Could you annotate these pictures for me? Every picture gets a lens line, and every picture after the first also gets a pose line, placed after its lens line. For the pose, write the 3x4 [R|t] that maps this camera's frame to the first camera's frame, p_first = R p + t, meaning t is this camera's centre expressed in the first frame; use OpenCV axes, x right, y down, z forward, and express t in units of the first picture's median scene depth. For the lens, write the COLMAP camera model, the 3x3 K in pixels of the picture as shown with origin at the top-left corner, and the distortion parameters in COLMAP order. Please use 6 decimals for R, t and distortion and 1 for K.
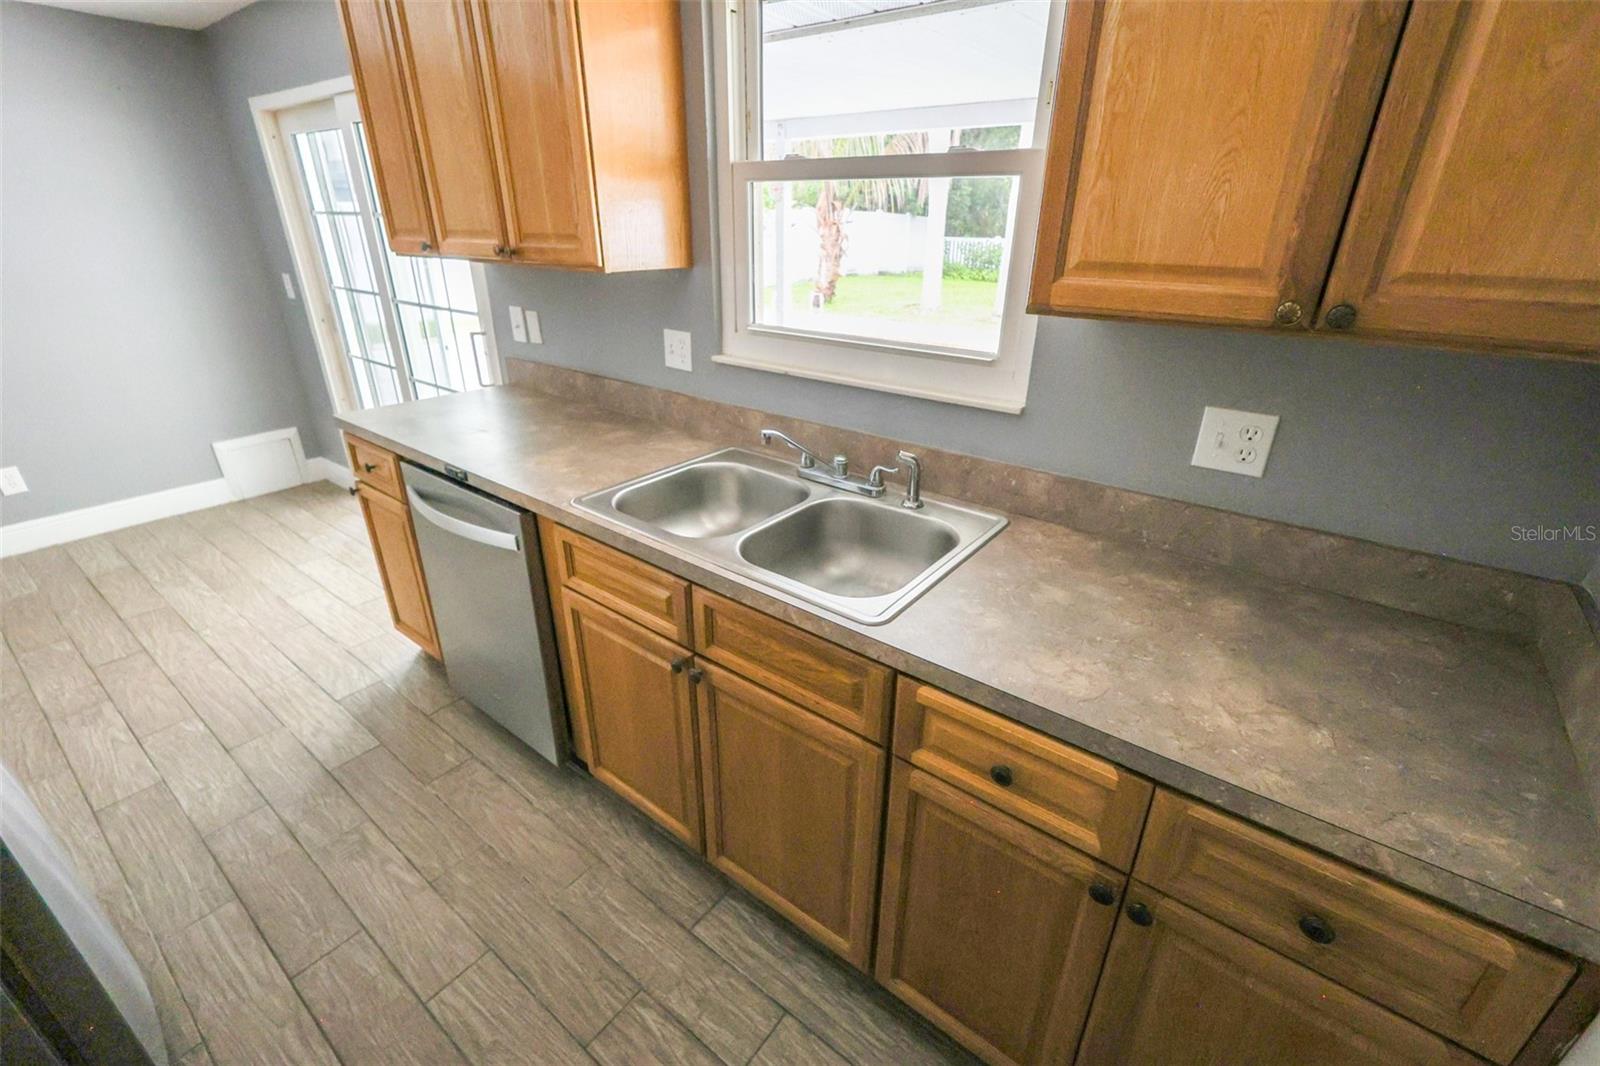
lens RADIAL K [[693.6, 0, 797.5], [0, 693.6, 525.3], [0, 0, 1]] dist [0.009091, -0.001075]
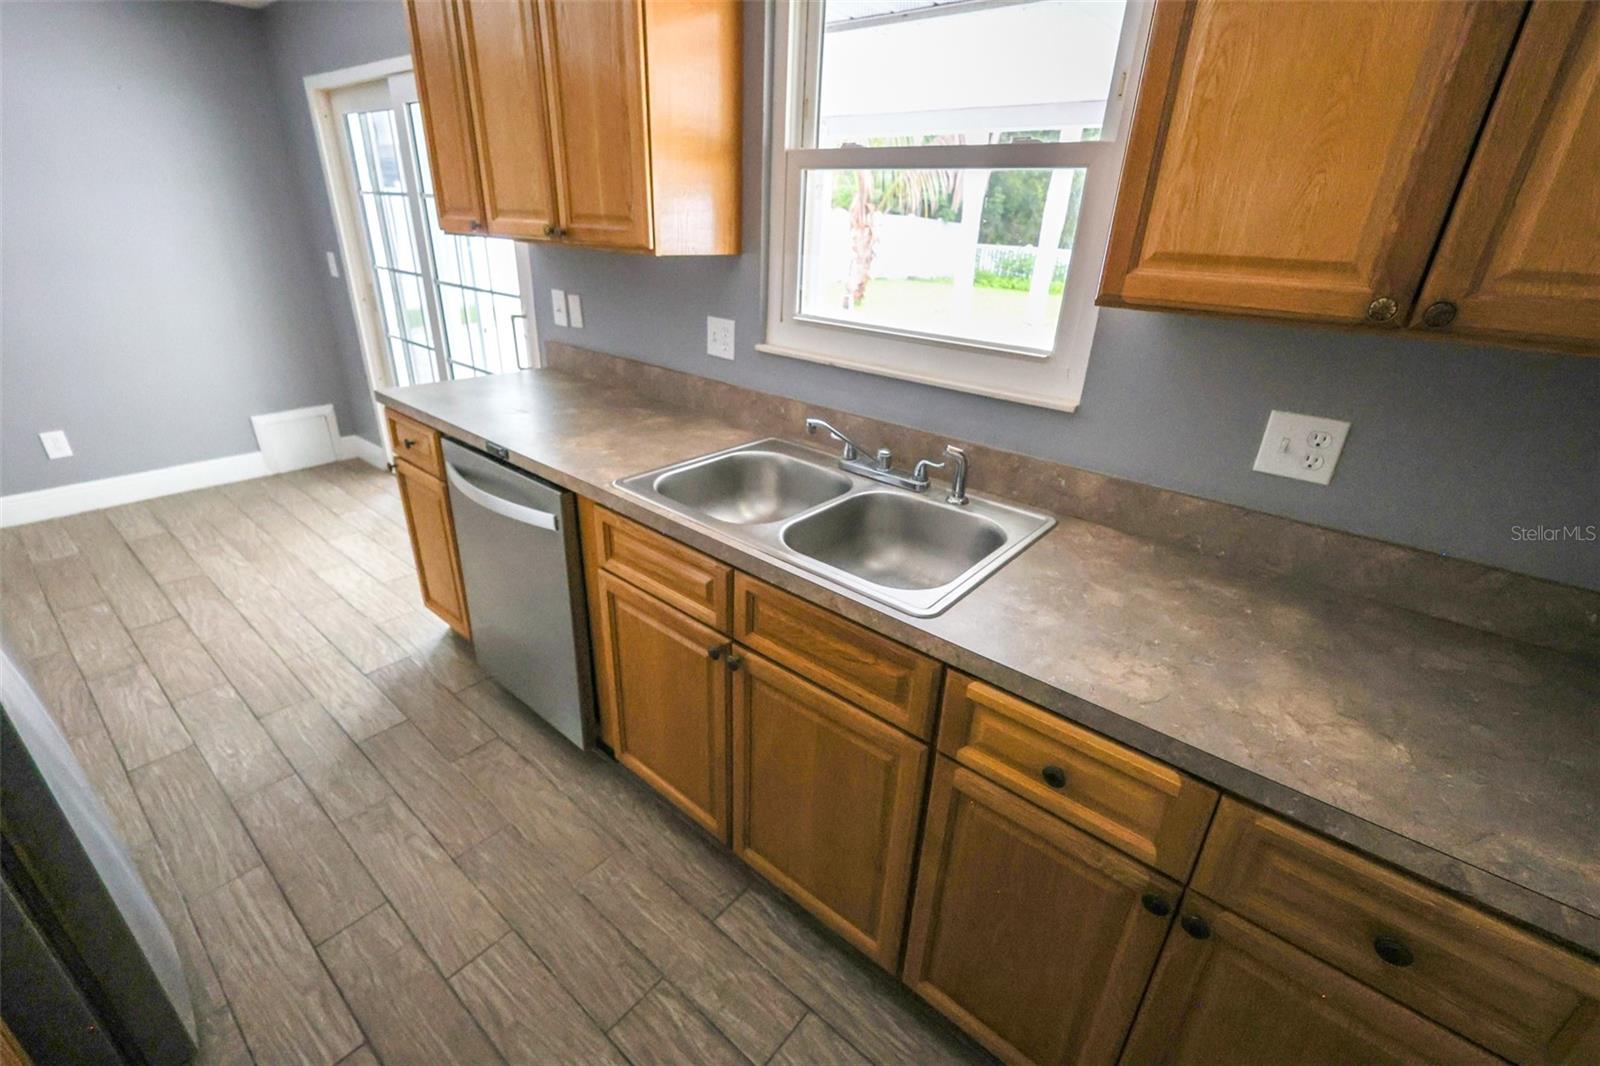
lens RADIAL K [[693.6, 0, 800.1], [0, 693.6, 523.7], [0, 0, 1]] dist [0.009091, -0.001075]
pose [[0.998827, 0.043788, -0.020656, -0.035905], [-0.043885, 0.999028, -0.004255, 0.016915], [0.020449, 0.005157, 0.999778, 0.011984]]
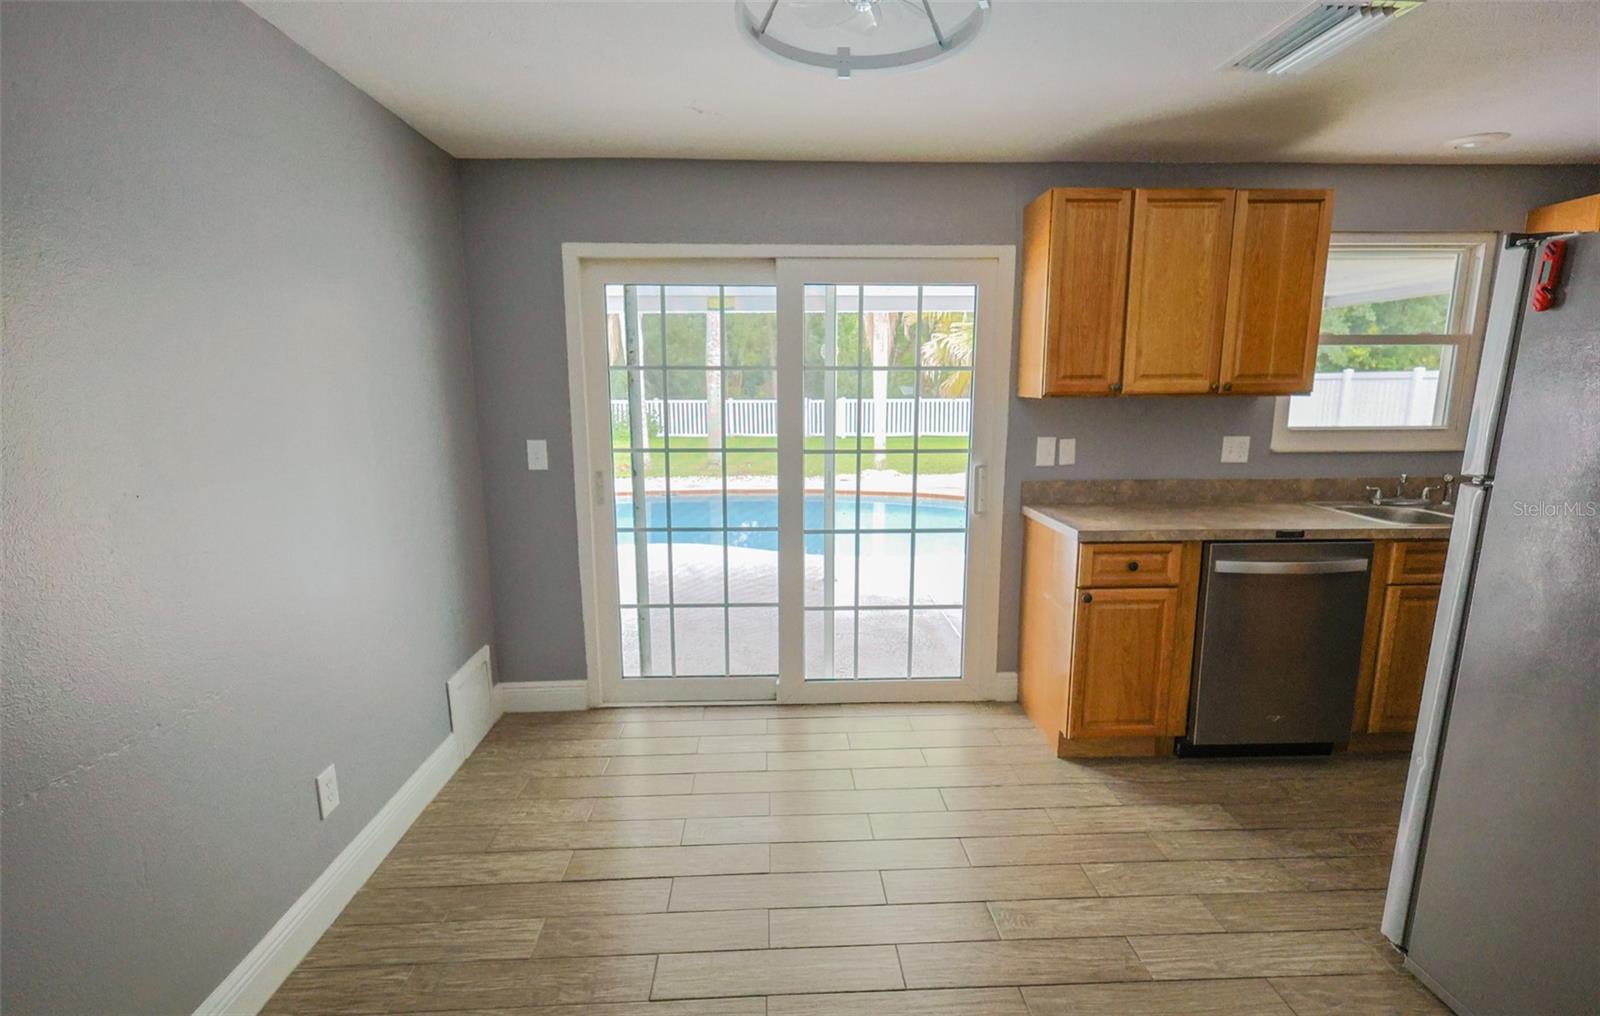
lens RADIAL K [[744.1, 0, 810.5], [0, 744.1, 524.0], [0, 0, 1]] dist [-0.003659, -0.000314]
pose [[0.769558, -0.134226, 0.624311, -2.489342], [0.268598, 0.955007, -0.125763, -0.196424], [-0.579341, 0.264470, 0.770986, 0.475072]]
